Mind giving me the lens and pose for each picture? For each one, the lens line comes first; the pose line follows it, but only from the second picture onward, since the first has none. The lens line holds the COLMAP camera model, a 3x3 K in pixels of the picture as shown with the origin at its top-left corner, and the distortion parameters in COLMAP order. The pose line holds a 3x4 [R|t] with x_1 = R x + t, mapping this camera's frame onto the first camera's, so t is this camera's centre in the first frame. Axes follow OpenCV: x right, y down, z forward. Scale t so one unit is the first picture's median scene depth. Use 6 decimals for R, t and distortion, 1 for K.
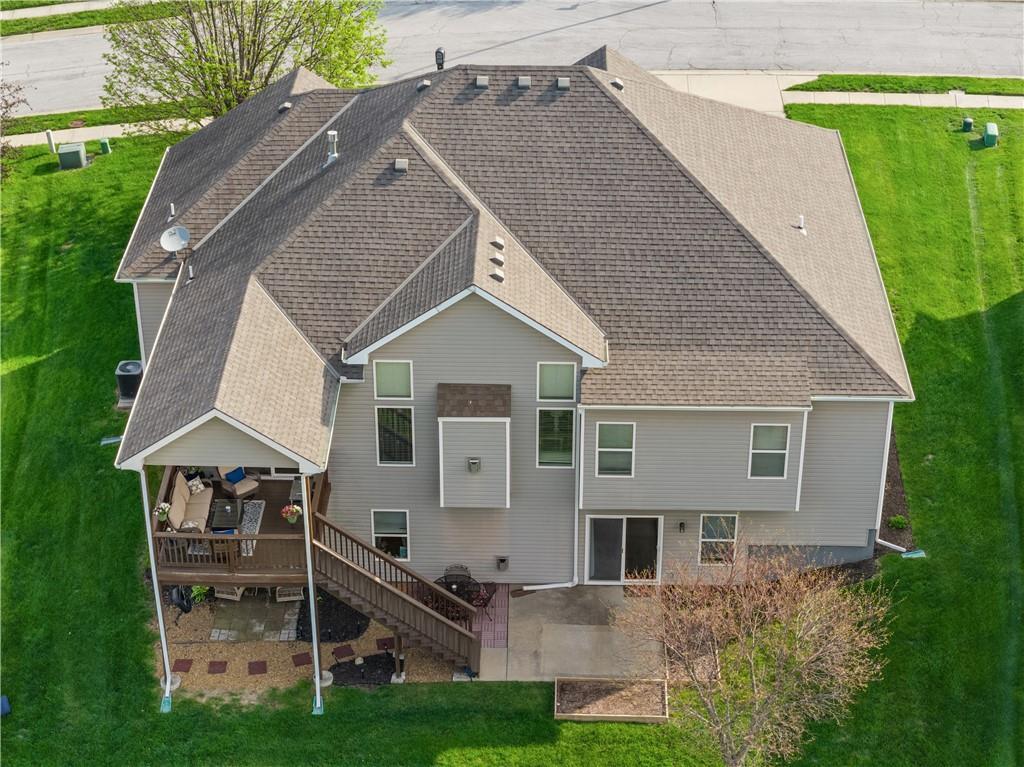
lens RADIAL K [[2061.0, 0, 512.0], [0, 2061.0, 383.5], [0, 0, 1]] dist [-0.210054, 0.439326]
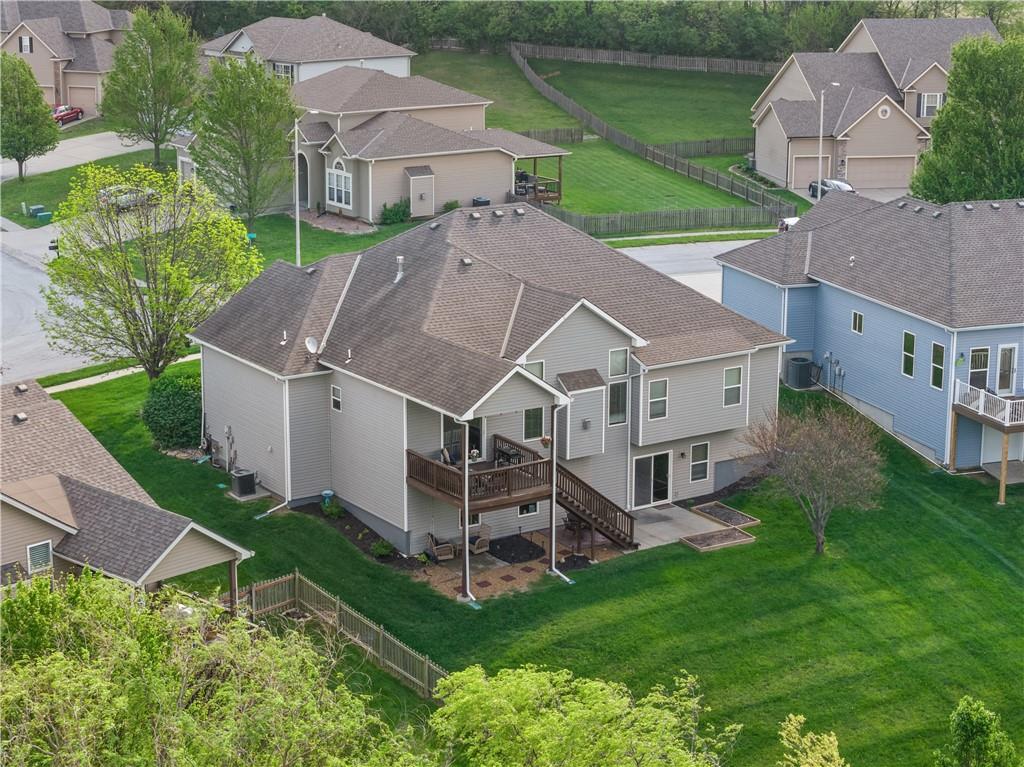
lens RADIAL K [[2061.0, 0, 512.0], [0, 2061.0, 383.5], [0, 0, 1]] dist [-0.210054, 0.439326]
pose [[0.816717, -0.135705, 0.560854, -0.920446], [0.293099, 0.934795, -0.200628, 0.302681], [-0.497057, 0.328243, 0.803238, -0.222830]]
